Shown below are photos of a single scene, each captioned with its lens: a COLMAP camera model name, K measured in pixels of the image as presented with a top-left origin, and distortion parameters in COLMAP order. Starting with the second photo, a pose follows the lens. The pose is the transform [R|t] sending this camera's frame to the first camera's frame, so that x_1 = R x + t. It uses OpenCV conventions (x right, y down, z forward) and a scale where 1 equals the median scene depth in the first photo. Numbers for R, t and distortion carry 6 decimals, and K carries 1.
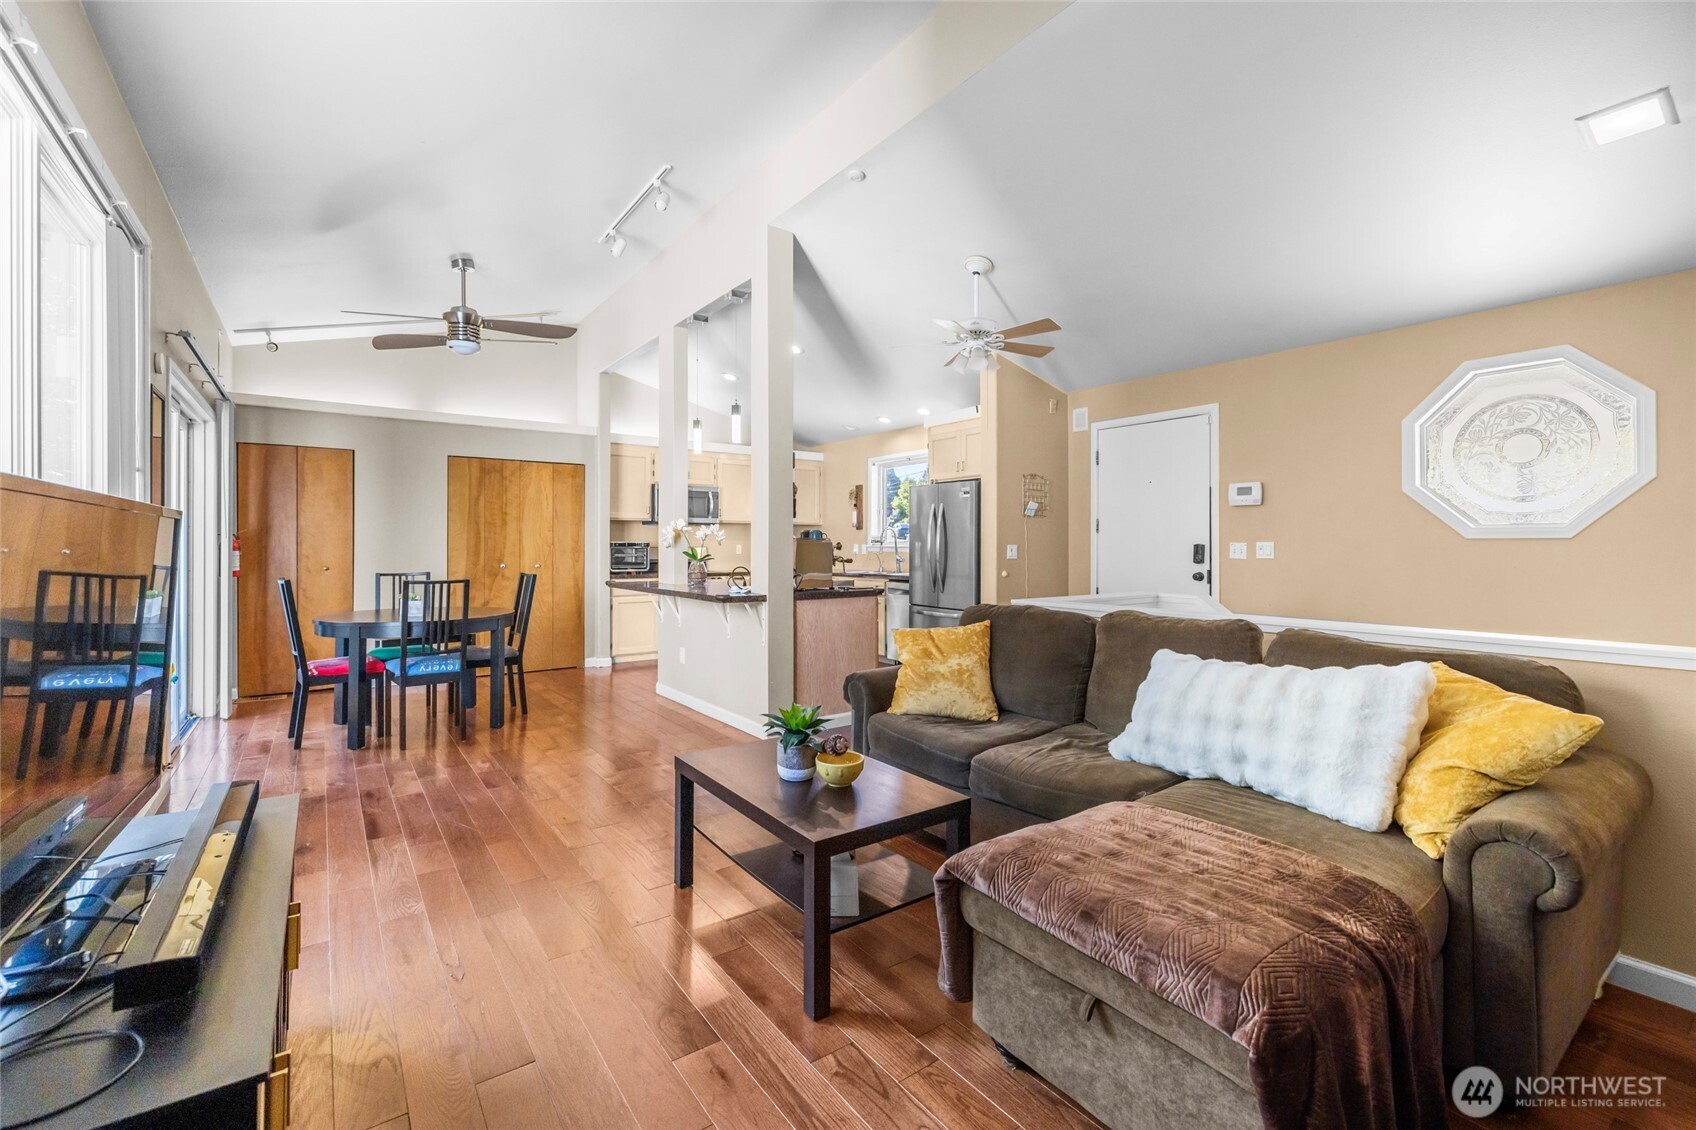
lens RADIAL K [[710.0, 0, 851.4], [0, 710.0, 539.8], [0, 0, 1]] dist [-0.004997, 0.001619]
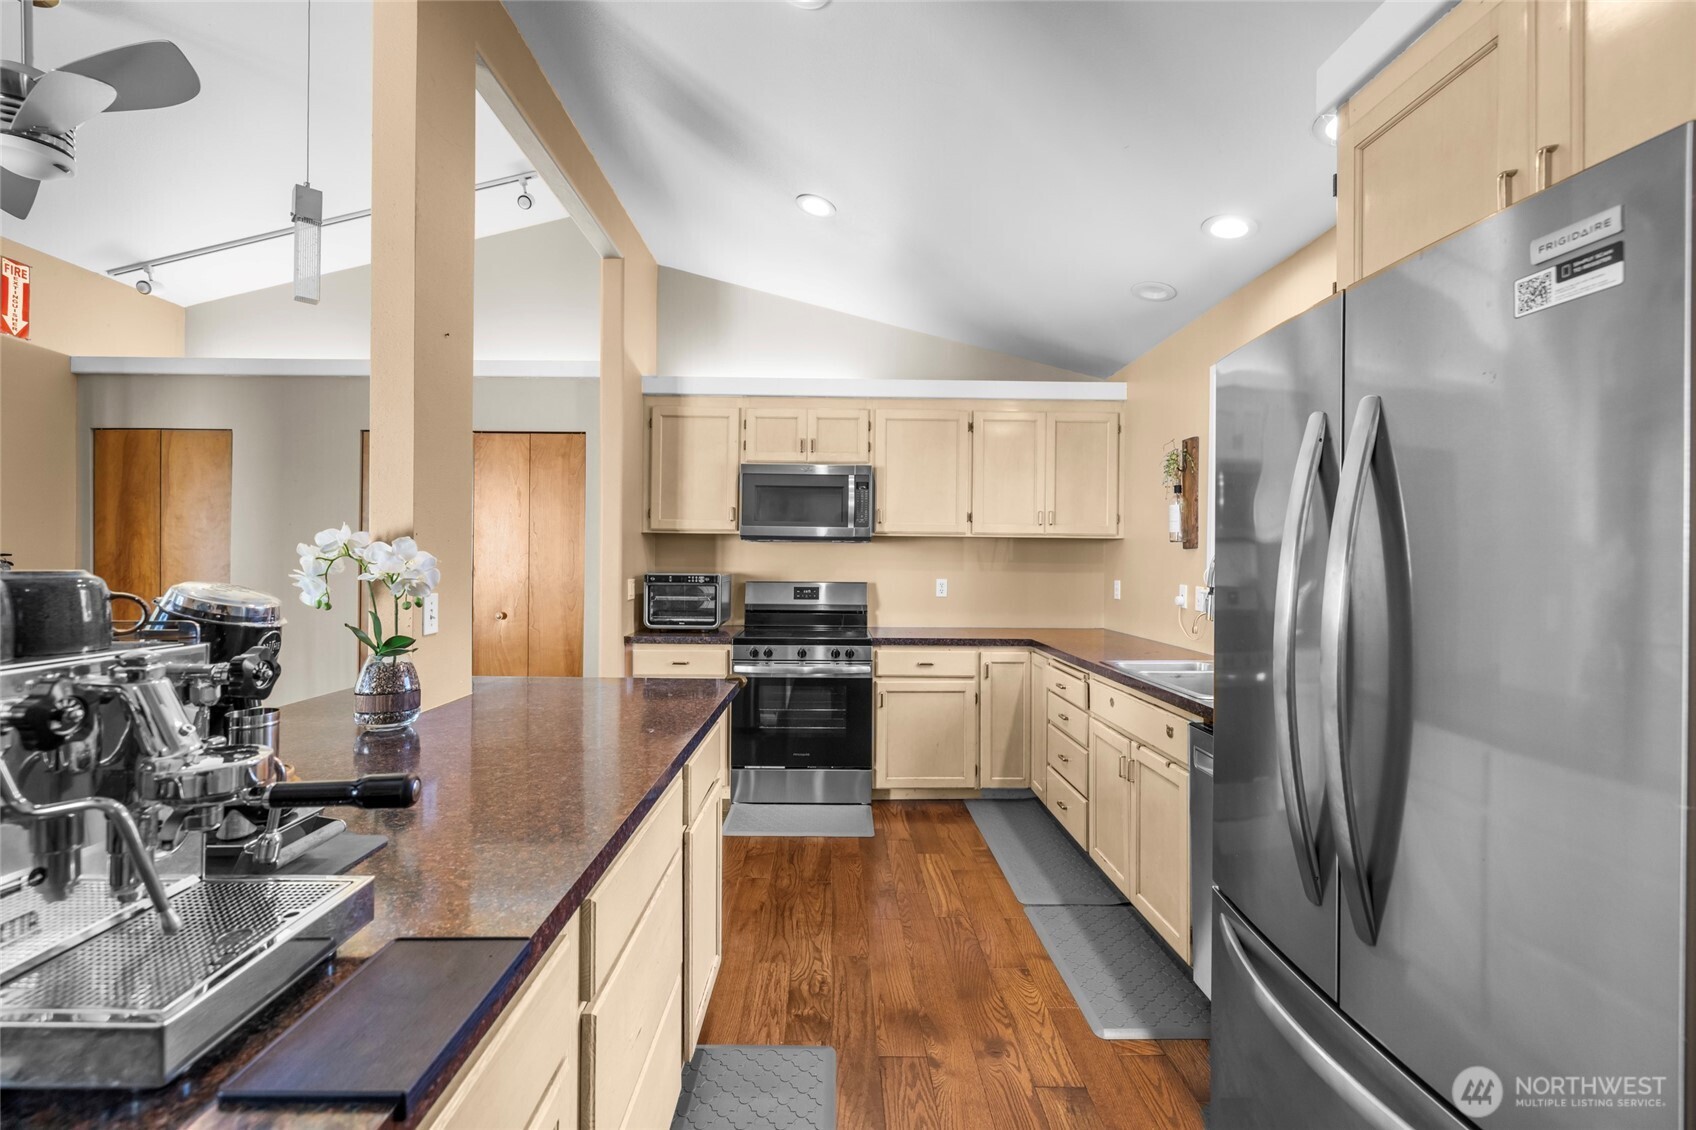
lens RADIAL K [[710.0, 0, 839.2], [0, 710.0, 556.9], [0, 0, 1]] dist [-0.004997, 0.001619]
pose [[0.809796, 0.000284, -0.586711, 0.107320], [-0.003013, 0.999989, -0.003675, -0.008626], [0.586703, 0.004744, 0.809788, 0.692494]]
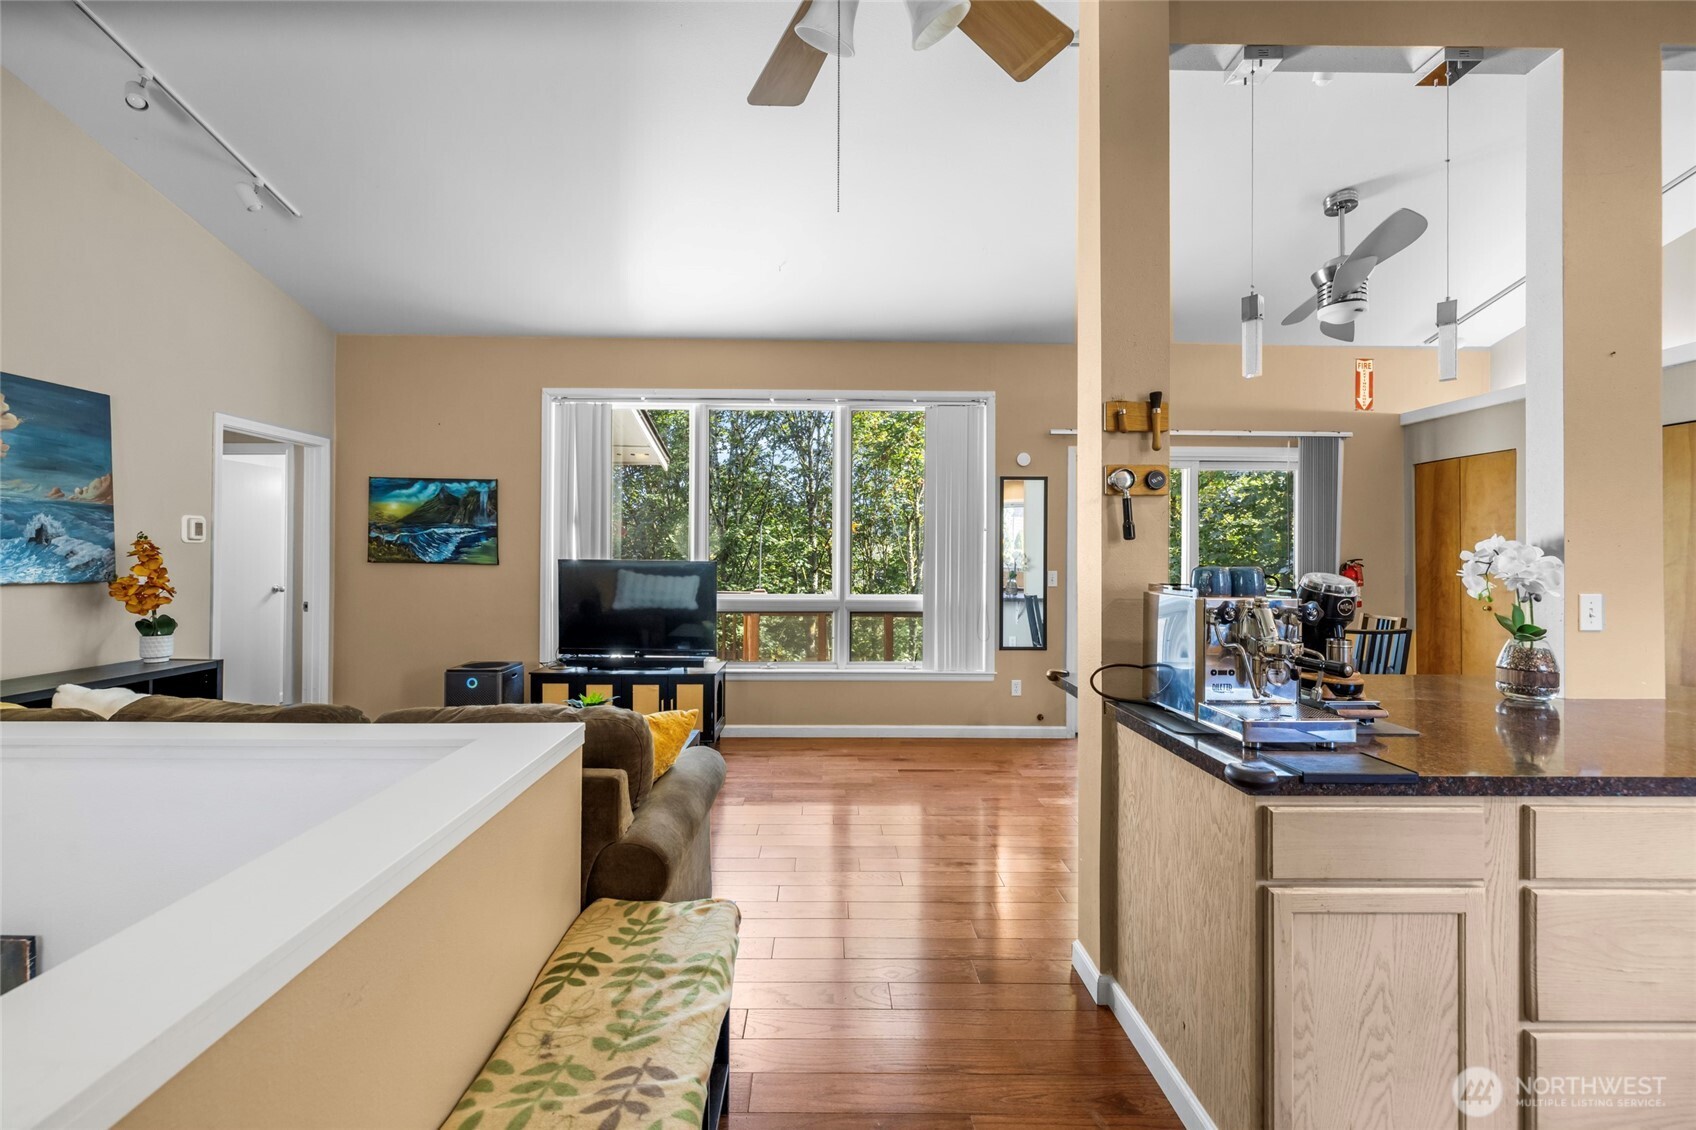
lens RADIAL K [[710.0, 0, 828.5], [0, 710.0, 552.3], [0, 0, 1]] dist [-0.004997, 0.001619]
pose [[-0.587806, -0.009875, -0.808942, 0.262568], [-0.004396, 0.999950, -0.009013, -0.008746], [0.808990, -0.001742, -0.587819, 0.737442]]
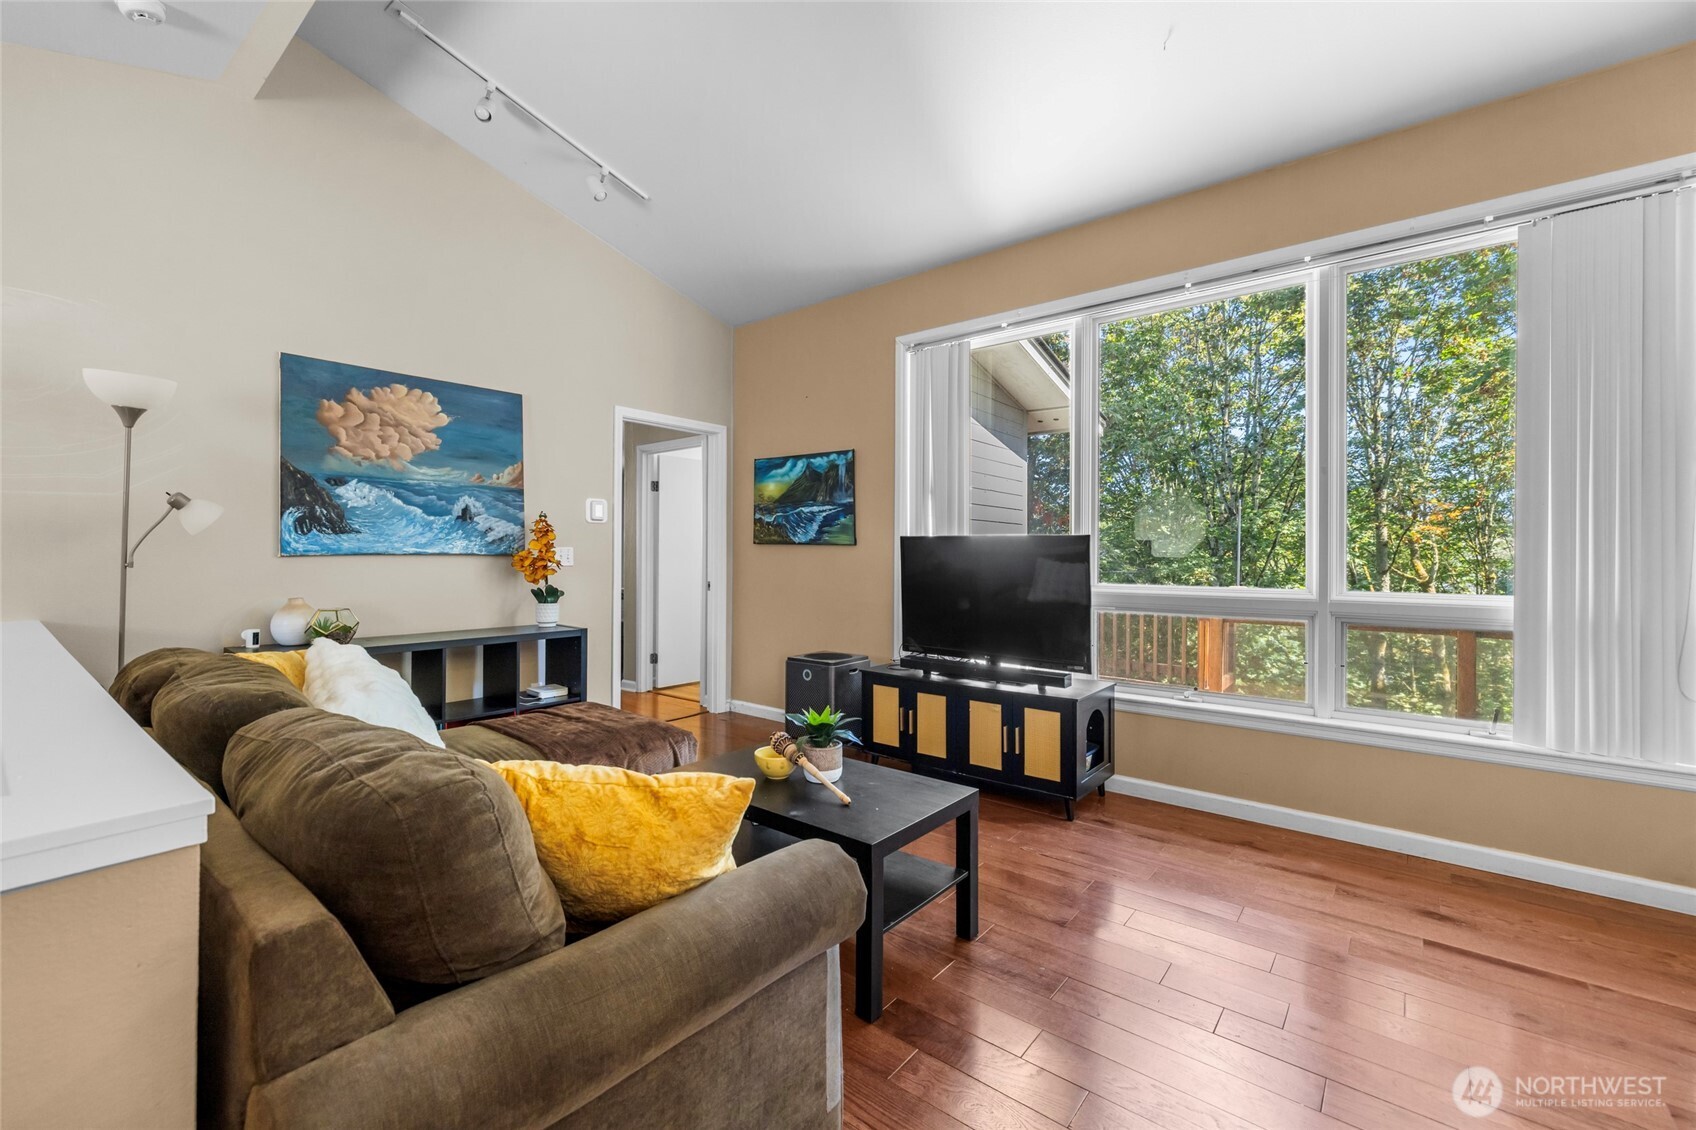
lens RADIAL K [[710.0, 0, 833.6], [0, 710.0, 551.7], [0, 0, 1]] dist [-0.004997, 0.001619]
pose [[-0.969272, -0.007632, -0.245874, 0.042574], [-0.006419, 0.999963, -0.005734, 0.009623], [0.245908, -0.003980, -0.969285, 0.656021]]
